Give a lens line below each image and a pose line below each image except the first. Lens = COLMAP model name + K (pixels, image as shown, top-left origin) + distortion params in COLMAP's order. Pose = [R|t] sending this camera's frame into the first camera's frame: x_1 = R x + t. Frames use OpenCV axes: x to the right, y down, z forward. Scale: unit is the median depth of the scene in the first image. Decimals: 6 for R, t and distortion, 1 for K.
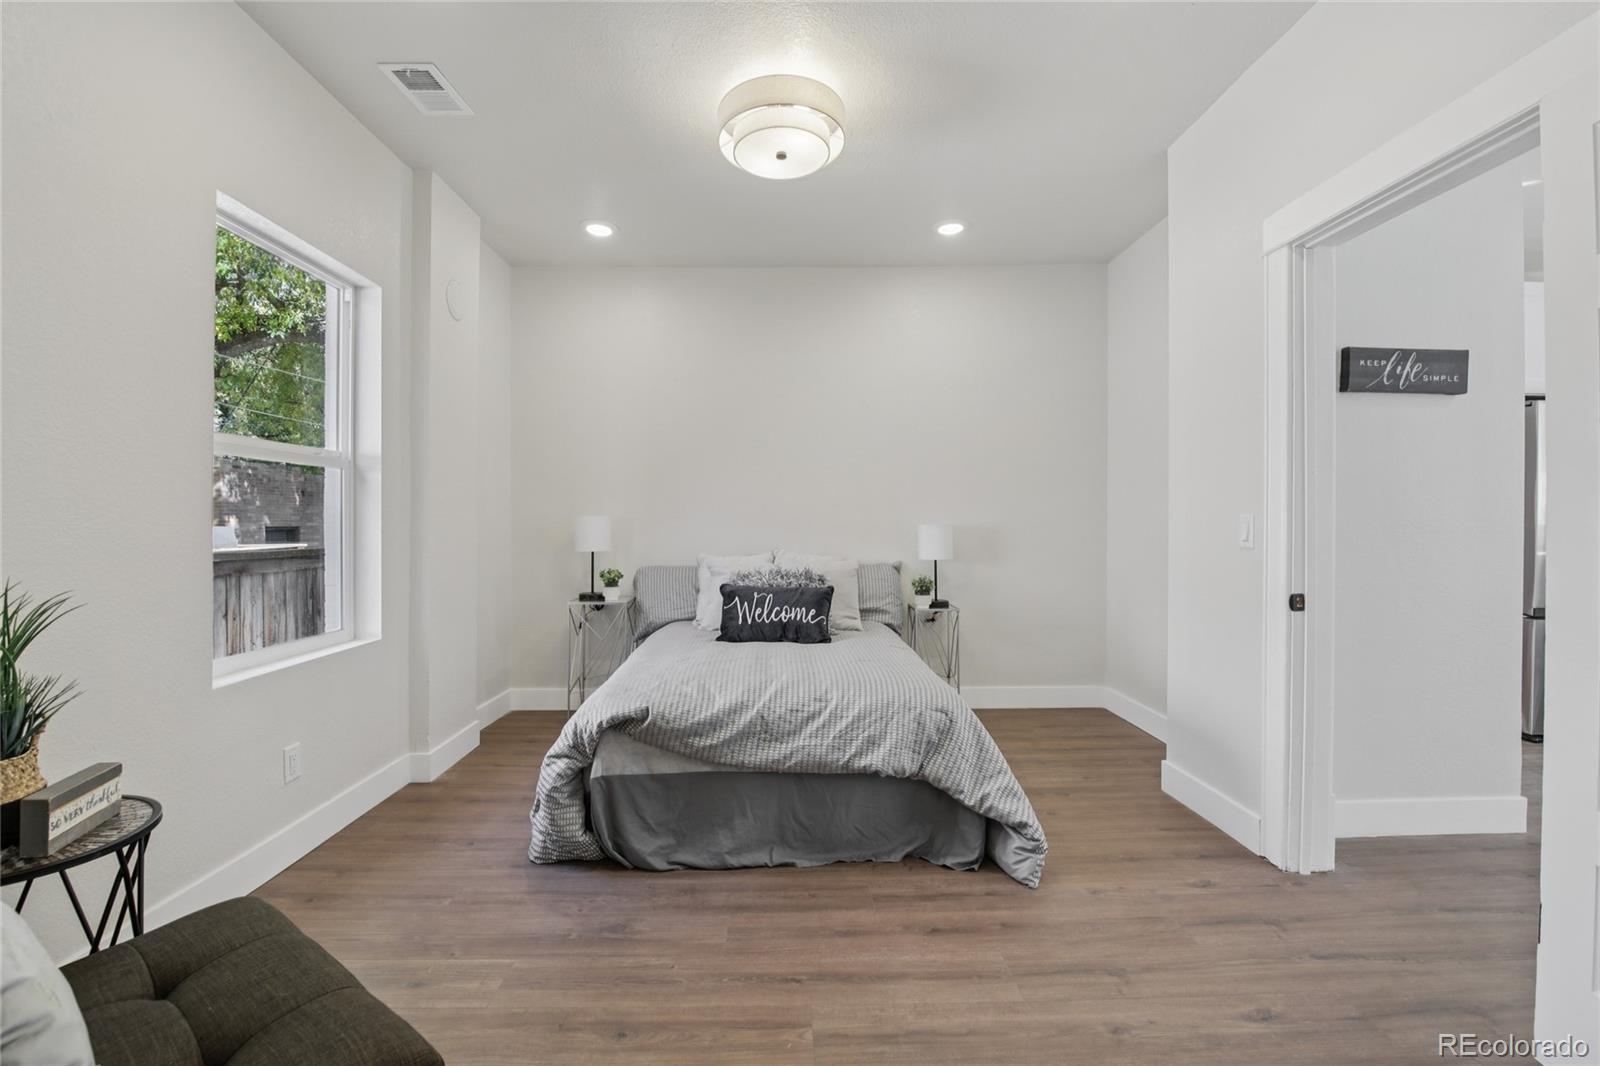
lens RADIAL K [[701.8, 0, 806.1], [0, 701.8, 532.1], [0, 0, 1]] dist [0.003373, -0.001743]
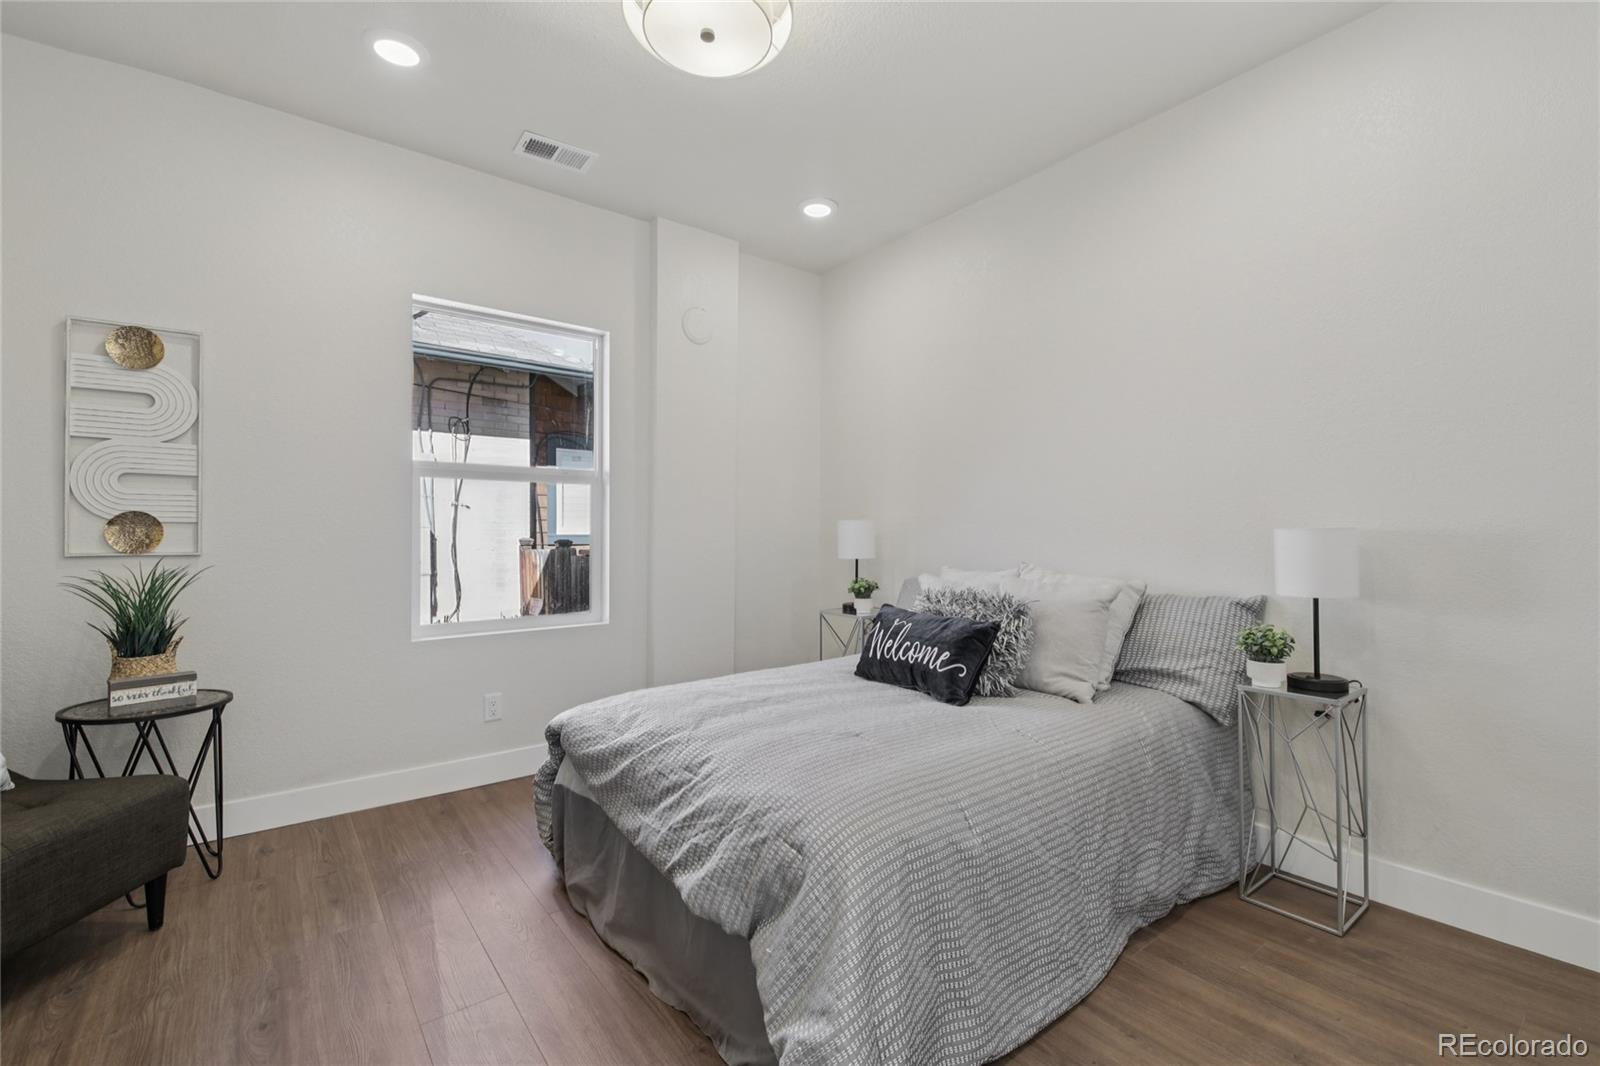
lens RADIAL K [[701.8, 0, 806.9], [0, 701.8, 528.8], [0, 0, 1]] dist [0.003373, -0.001743]
pose [[0.605791, 0.001386, -0.795622, 0.476155], [-0.016716, 0.999800, -0.010986, -0.000512], [0.795448, 0.019955, 0.605693, 0.474520]]
